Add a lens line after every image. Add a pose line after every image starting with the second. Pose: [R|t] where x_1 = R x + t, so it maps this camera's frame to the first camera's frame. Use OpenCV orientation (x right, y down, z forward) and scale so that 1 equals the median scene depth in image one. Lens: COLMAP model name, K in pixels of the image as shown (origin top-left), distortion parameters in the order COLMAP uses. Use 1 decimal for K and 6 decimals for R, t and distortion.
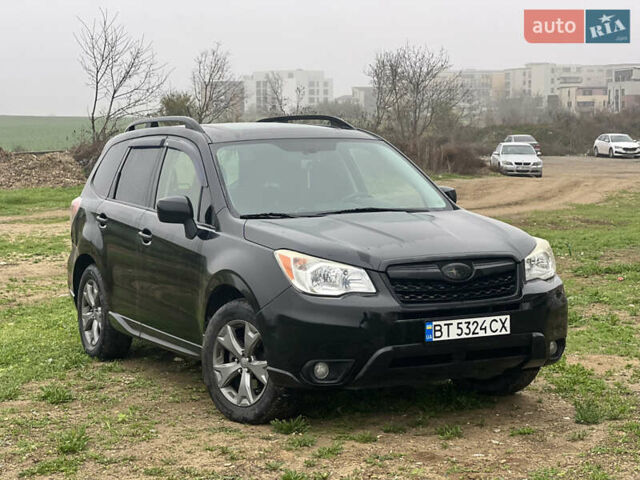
lens RADIAL K [[1407.8, 0, 320.0], [0, 1407.8, 240.0], [0, 0, 1]] dist [-0.116773, 4.679277]
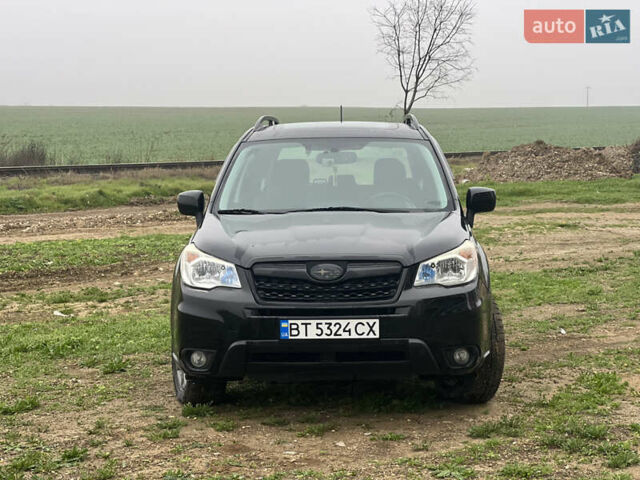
lens RADIAL K [[1407.8, 0, 320.0], [0, 1407.8, 240.0], [0, 0, 1]] dist [-0.116773, 4.679277]
pose [[0.877781, 0.040070, -0.477384, 0.574361], [-0.037009, 0.999190, 0.015818, -0.016441], [0.477631, 0.003783, 0.878552, 0.113780]]
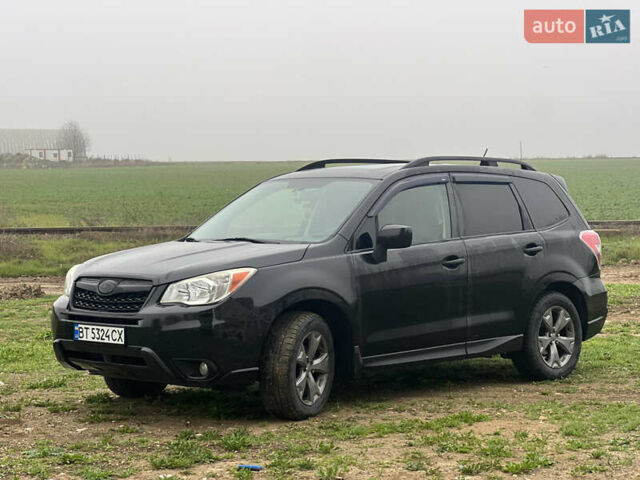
lens RADIAL K [[1407.8, 0, 320.0], [0, 1407.8, 240.0], [0, 0, 1]] dist [-0.116773, 4.679277]
pose [[0.327588, 0.036435, -0.944118, 1.298967], [-0.069973, 0.997448, 0.014214, -0.047818], [0.942226, 0.061406, 0.329301, 0.773812]]
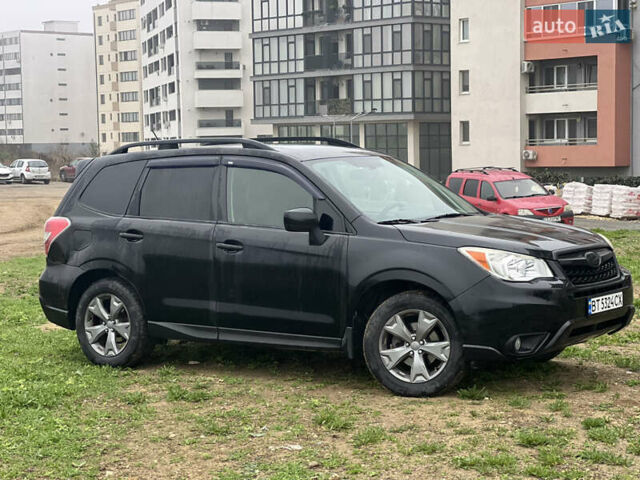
lens RADIAL K [[1407.8, 0, 320.0], [0, 1407.8, 240.0], [0, 0, 1]] dist [-0.116773, 4.679277]
pose [[0.885837, -0.035598, 0.462629, -0.705541], [0.044313, 0.998986, -0.007980, 0.004931], [-0.461876, 0.027570, 0.886516, -0.008855]]
